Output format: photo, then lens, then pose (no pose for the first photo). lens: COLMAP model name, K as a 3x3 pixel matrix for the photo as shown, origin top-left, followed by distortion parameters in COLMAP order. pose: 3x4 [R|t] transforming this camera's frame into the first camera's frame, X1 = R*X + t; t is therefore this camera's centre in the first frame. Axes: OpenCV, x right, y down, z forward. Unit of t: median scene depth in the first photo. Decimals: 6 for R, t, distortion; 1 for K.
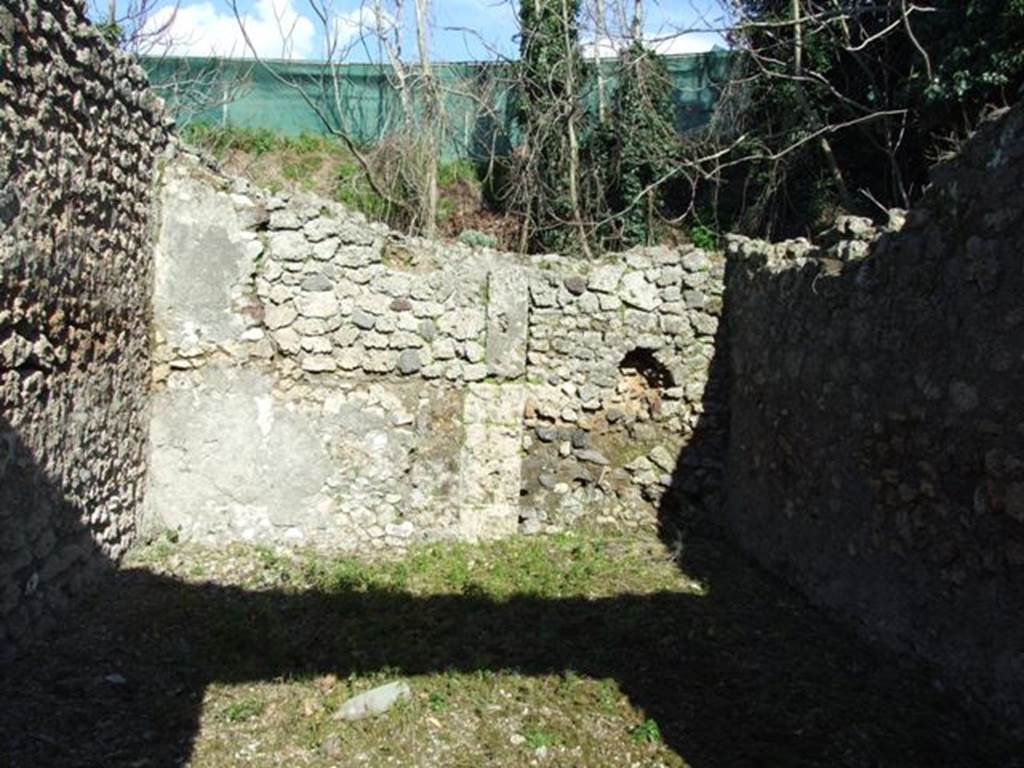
lens RADIAL K [[801.9, 0, 516.3], [0, 801.9, 384.7], [0, 0, 1]] dist [-0.056451, 0.052086]
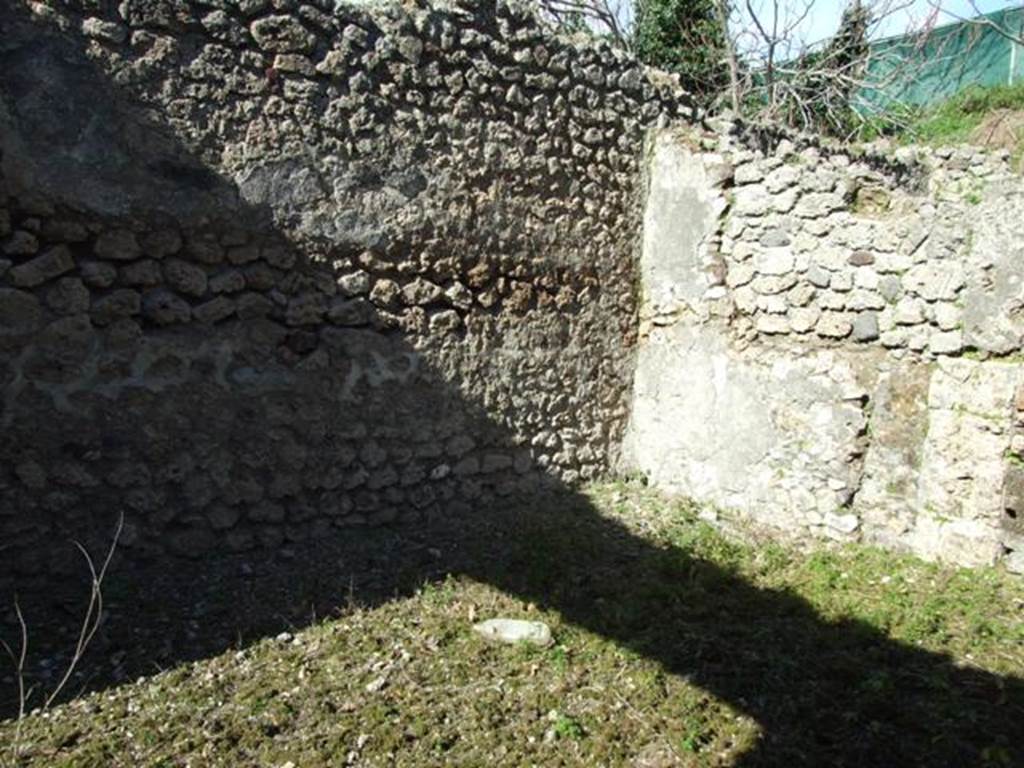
lens RADIAL K [[801.9, 0, 515.5], [0, 801.9, 383.4], [0, 0, 1]] dist [-0.056451, 0.052086]
pose [[0.550108, 0.088096, -0.830434, 0.374022], [-0.078800, 0.995459, 0.053402, 0.016141], [0.831367, 0.036061, 0.554552, 0.243569]]
